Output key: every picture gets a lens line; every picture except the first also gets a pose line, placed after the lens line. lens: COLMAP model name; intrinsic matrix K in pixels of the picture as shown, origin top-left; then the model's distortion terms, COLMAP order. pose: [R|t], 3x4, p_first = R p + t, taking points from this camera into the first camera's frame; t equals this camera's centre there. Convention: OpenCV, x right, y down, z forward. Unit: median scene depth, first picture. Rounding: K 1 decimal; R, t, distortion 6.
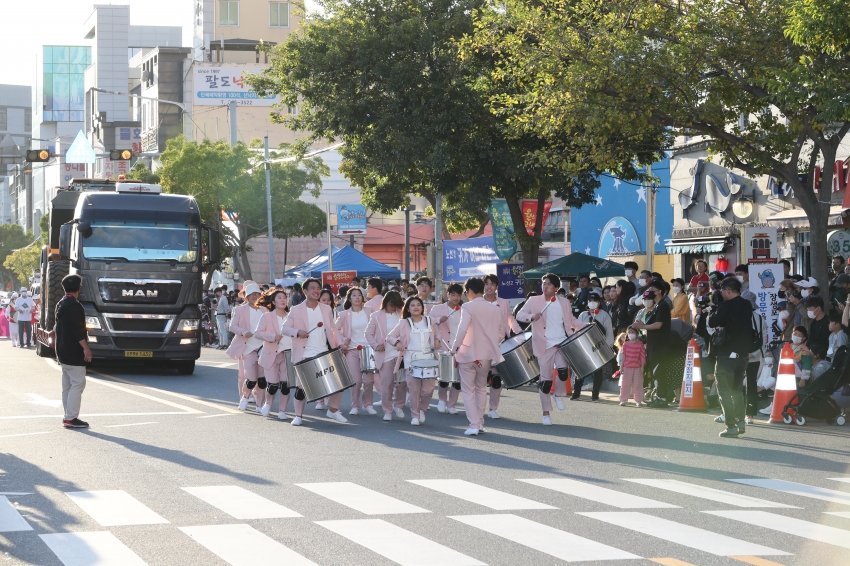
lens RADIAL K [[2539.7, 0, 425.0], [0, 2539.7, 283.0], [0, 0, 1]] dist [0.100204, -0.450080]
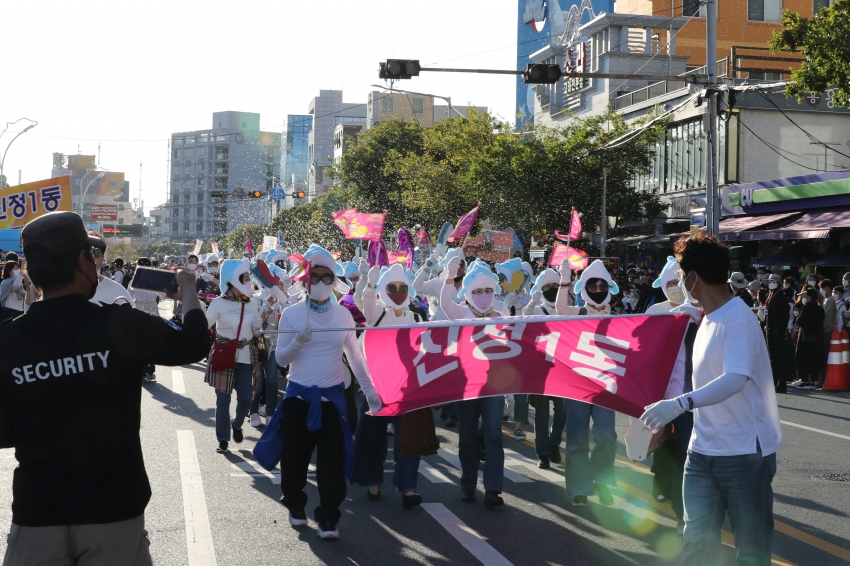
lens RADIAL K [[1864.5, 0, 425.0], [0, 1864.5, 283.0], [0, 0, 1]] dist [-0.237761, -0.230596]
pose [[0.995394, 0.029933, -0.091073, 0.140987], [-0.029133, 0.999524, 0.010103, -0.003585], [0.091332, -0.007403, 0.995793, -0.496711]]
